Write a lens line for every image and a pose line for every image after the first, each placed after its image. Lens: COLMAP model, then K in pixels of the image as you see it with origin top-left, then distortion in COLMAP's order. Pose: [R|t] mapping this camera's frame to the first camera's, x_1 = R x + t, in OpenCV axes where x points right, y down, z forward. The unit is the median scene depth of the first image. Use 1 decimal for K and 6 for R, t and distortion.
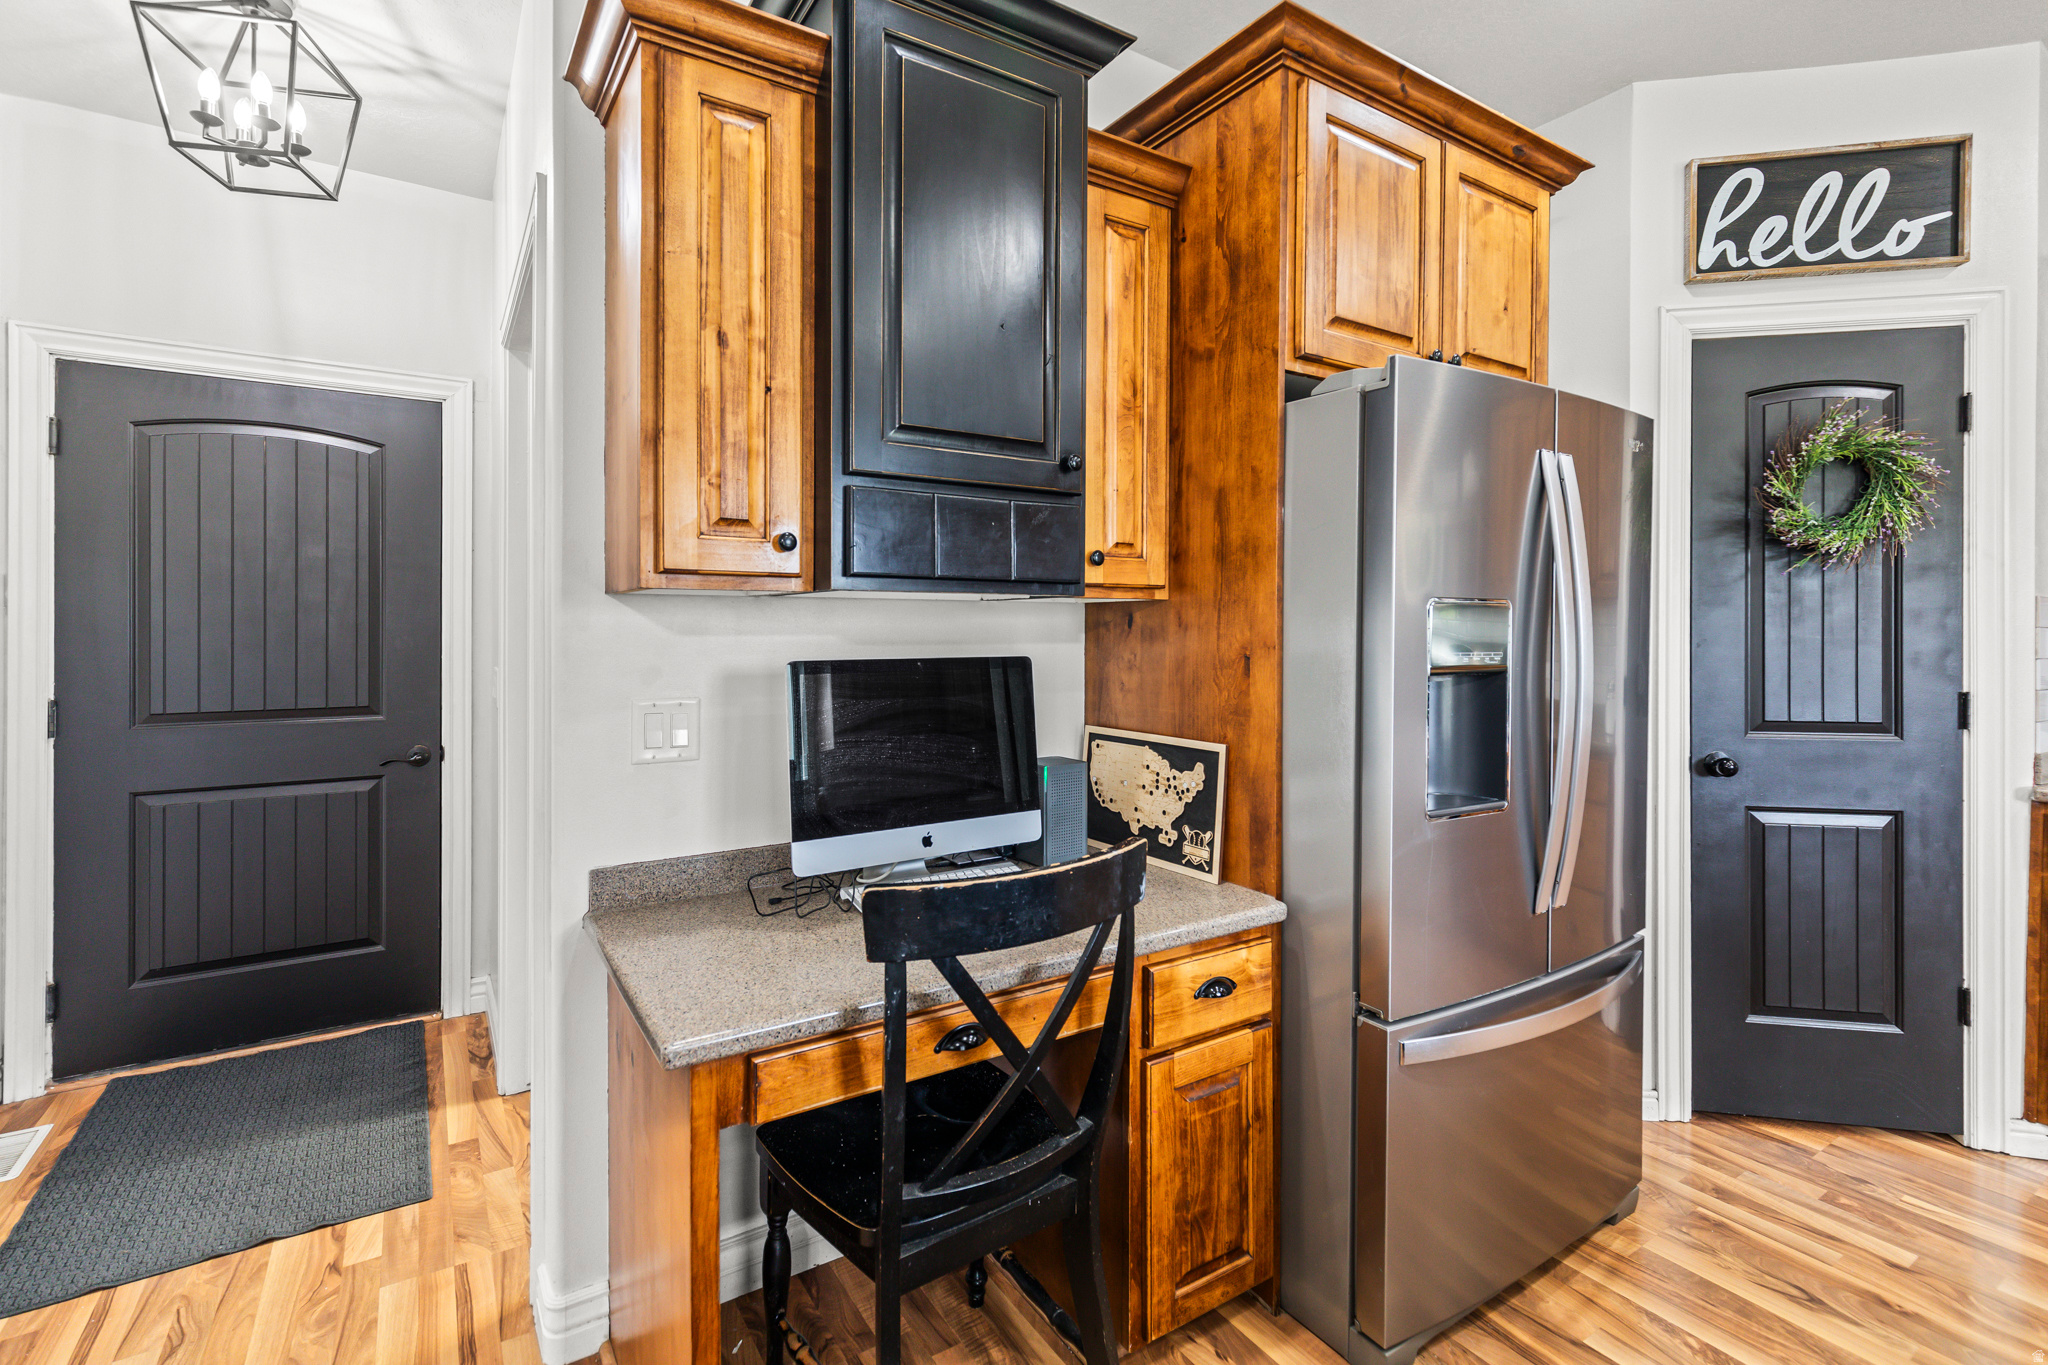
lens RADIAL K [[940.0, 0, 1032.5], [0, 940.0, 628.3], [0, 0, 1]] dist [0.005247, -0.000325]
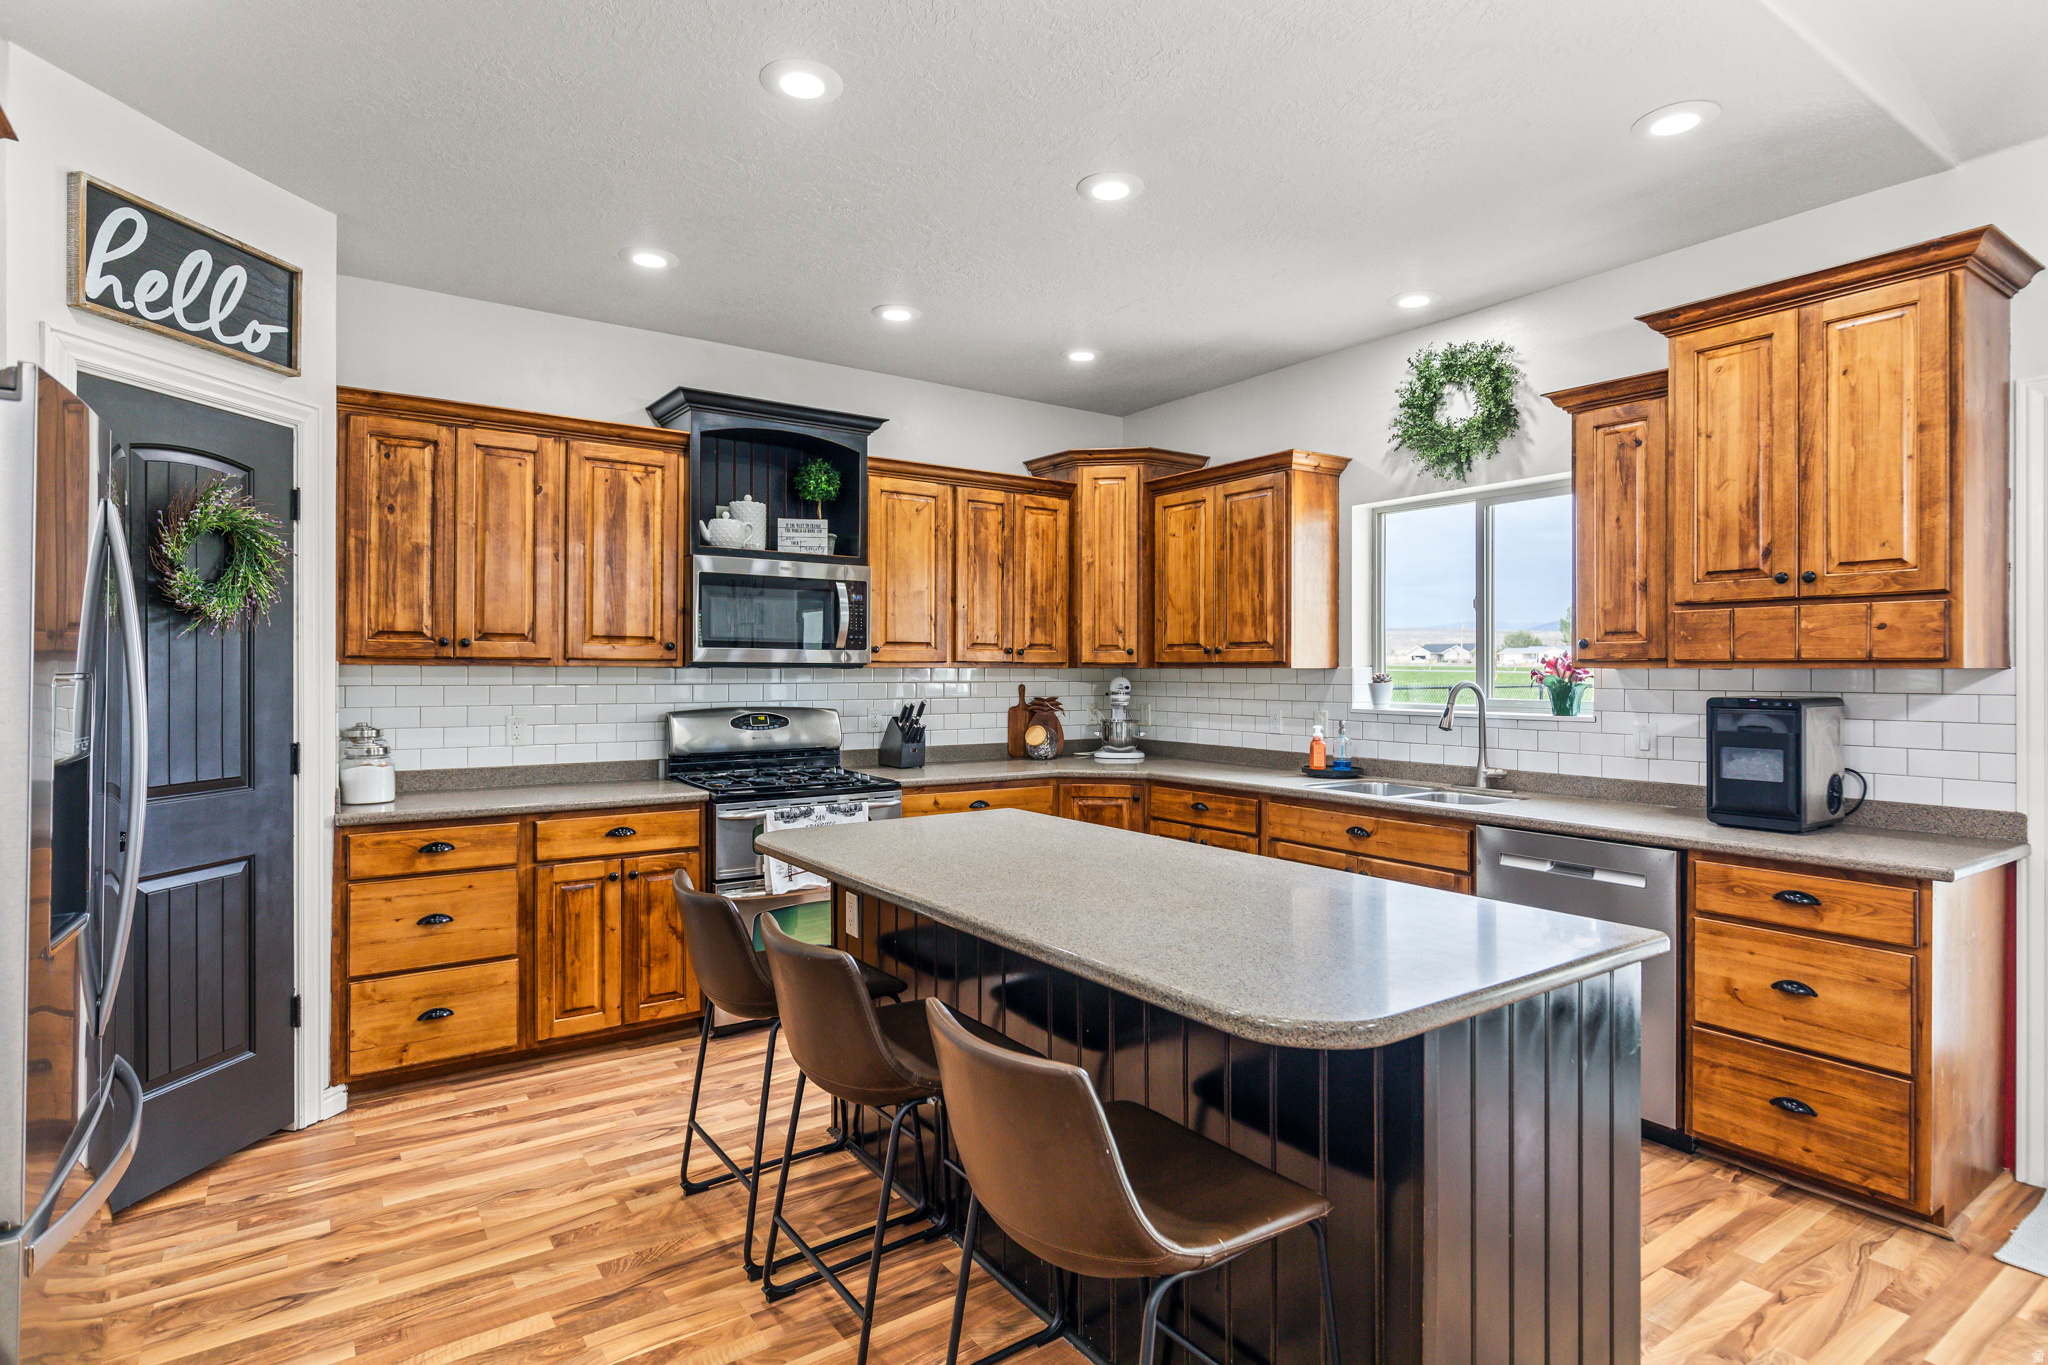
lens RADIAL K [[1052.3, 0, 1027.3], [0, 1052.3, 671.1], [0, 0, 1]] dist [-0.007211, 0.001343]
pose [[-0.039942, -0.004891, 0.999190, -0.350727], [0.001123, 0.999987, 0.004940, -0.027199], [-0.999201, 0.001320, -0.039936, 0.149136]]
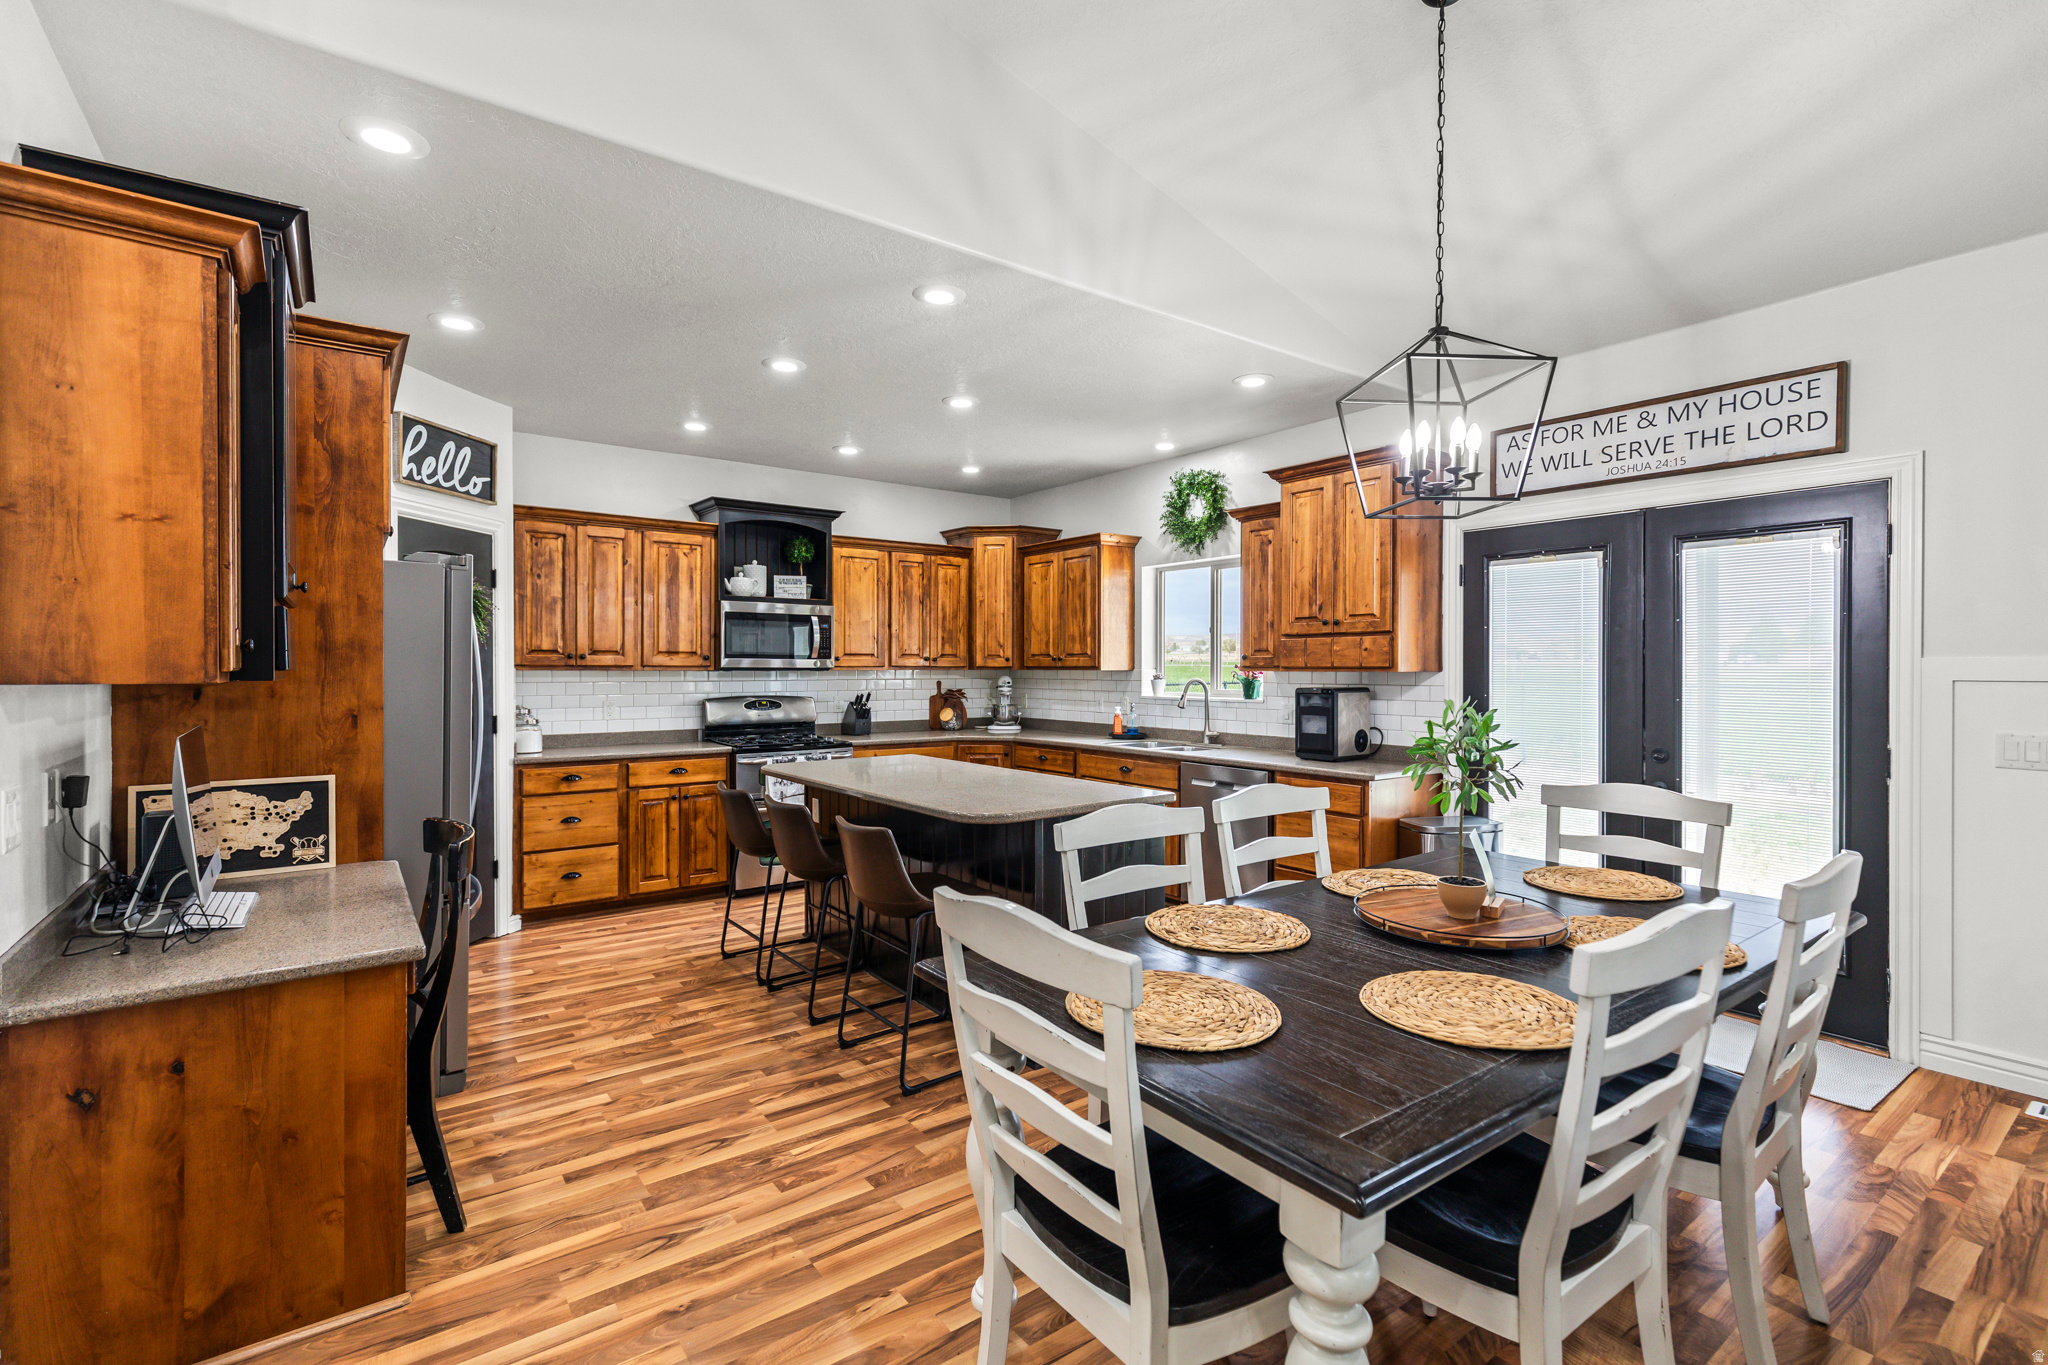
lens RADIAL K [[940.0, 0, 1024.4], [0, 940.0, 674.1], [0, 0, 1]] dist [0.005247, -0.000325]
pose [[-0.063797, -0.011364, 0.997898, -1.126112], [0.002525, 0.999930, 0.011548, -0.043072], [-0.997960, 0.003256, -0.063764, -0.010910]]
